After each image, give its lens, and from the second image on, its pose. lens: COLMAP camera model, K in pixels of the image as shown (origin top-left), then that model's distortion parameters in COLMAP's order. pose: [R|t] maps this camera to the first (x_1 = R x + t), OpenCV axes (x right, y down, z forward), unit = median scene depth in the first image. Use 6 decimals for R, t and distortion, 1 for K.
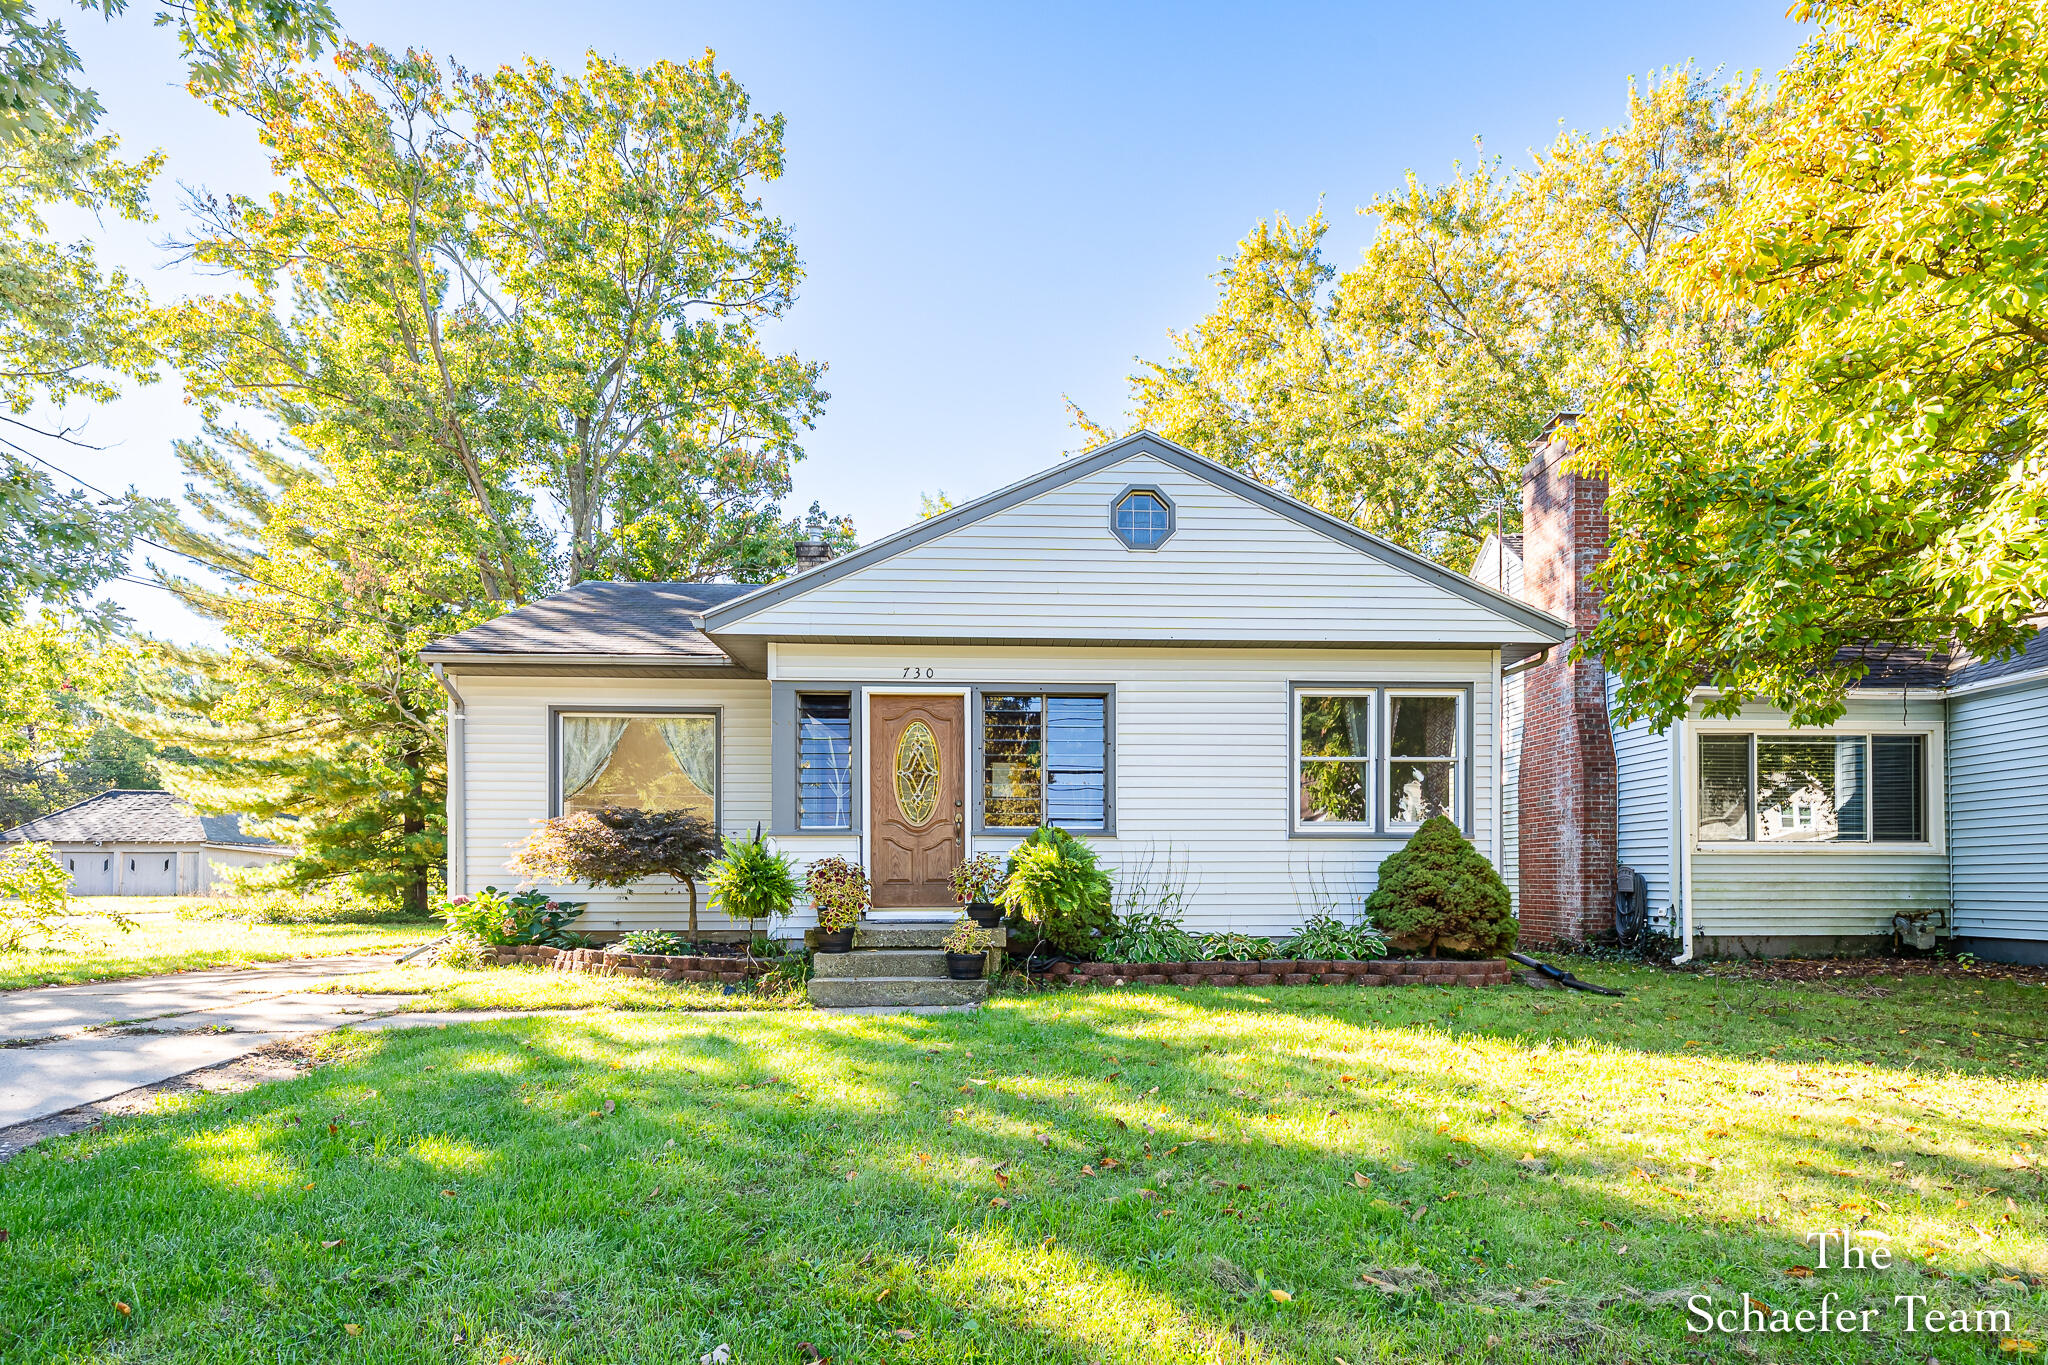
lens RADIAL K [[846.6, 0, 1014.0], [0, 846.6, 851.1], [0, 0, 1]] dist [0.003154, 0.000320]
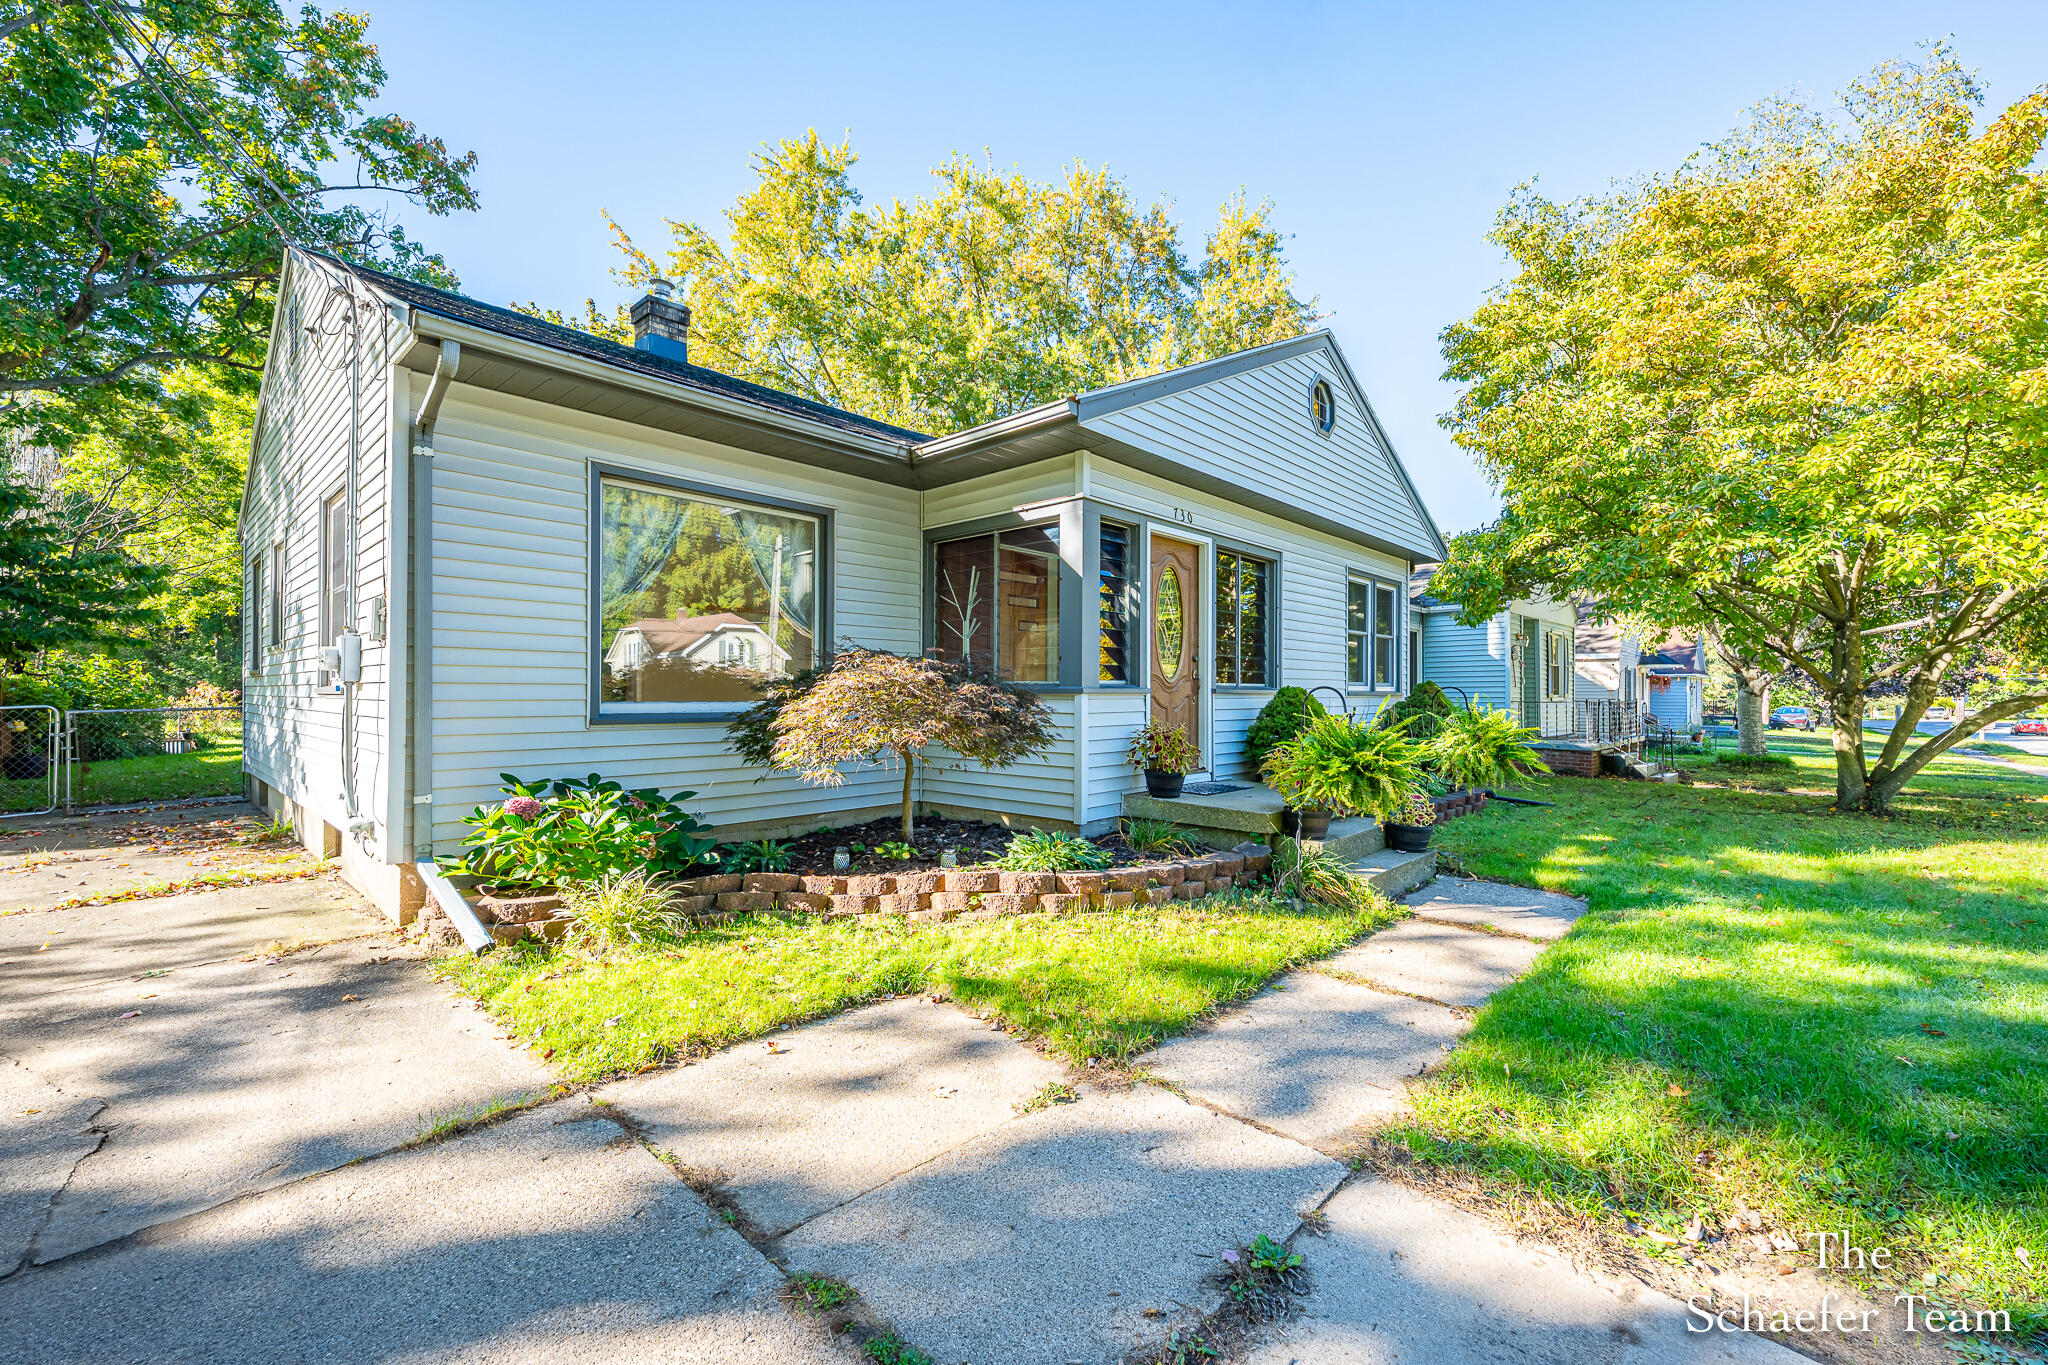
lens RADIAL K [[846.6, 0, 1017.1], [0, 846.6, 690.0], [0, 0, 1]] dist [0.003154, 0.000320]
pose [[0.712782, 0.008435, 0.701335, -0.874578], [-0.011467, 0.999934, -0.000372, -0.017313], [-0.701292, -0.007777, 0.712832, 0.457513]]
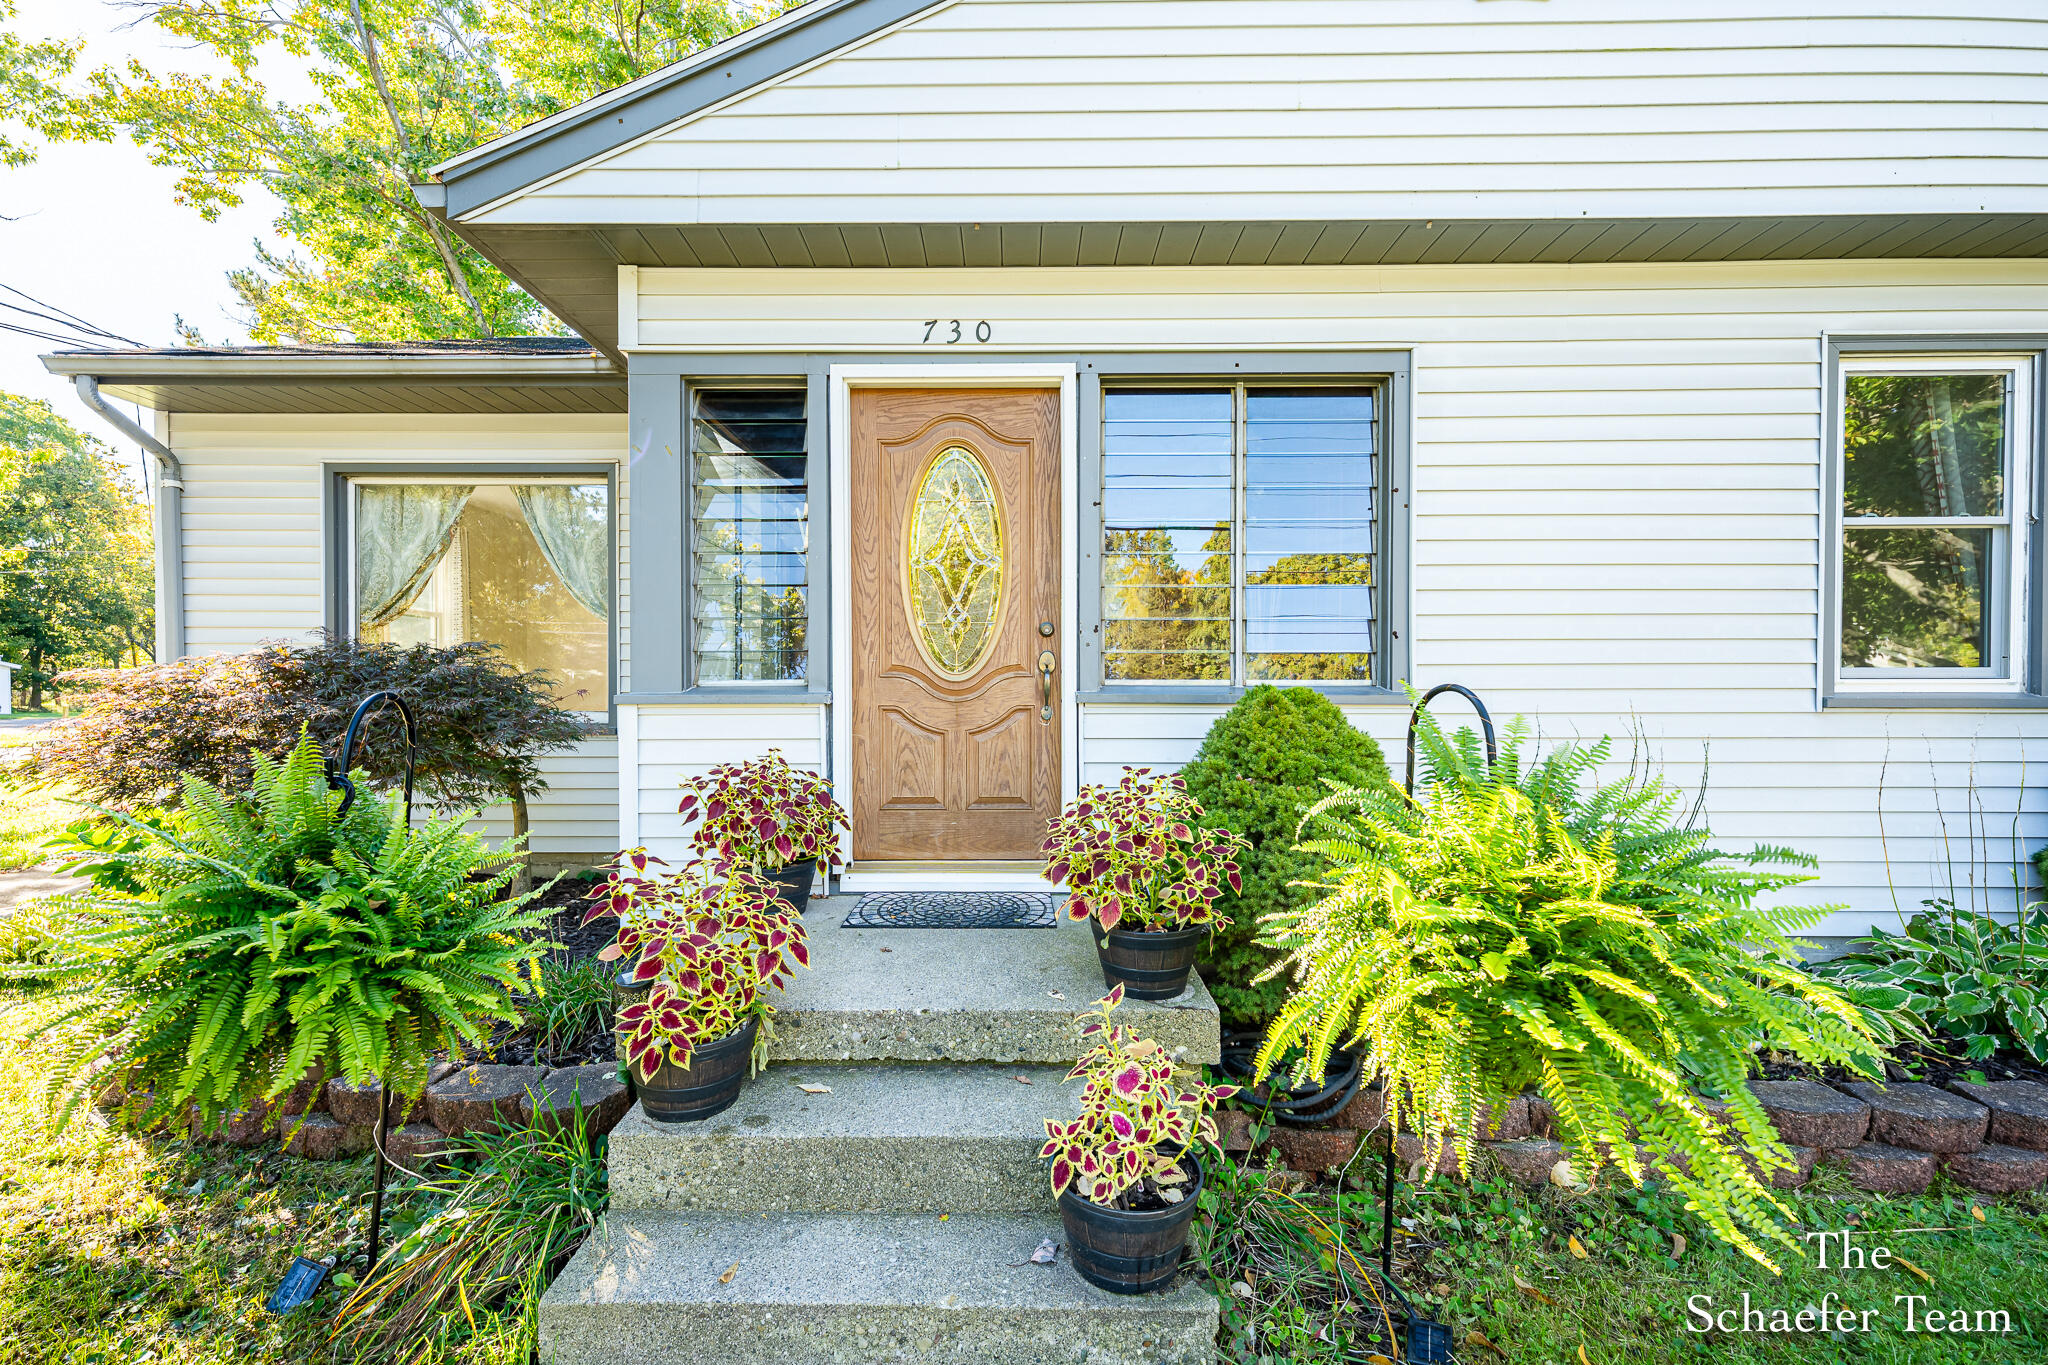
lens RADIAL K [[846.6, 0, 1017.2], [0, 846.6, 684.4], [0, 0, 1]] dist [0.003154, 0.000320]
pose [[0.998885, -0.000949, -0.047191, -0.060113], [0.001373, 0.999959, 0.008942, -0.031130], [0.047180, -0.008997, 0.998846, 0.551719]]
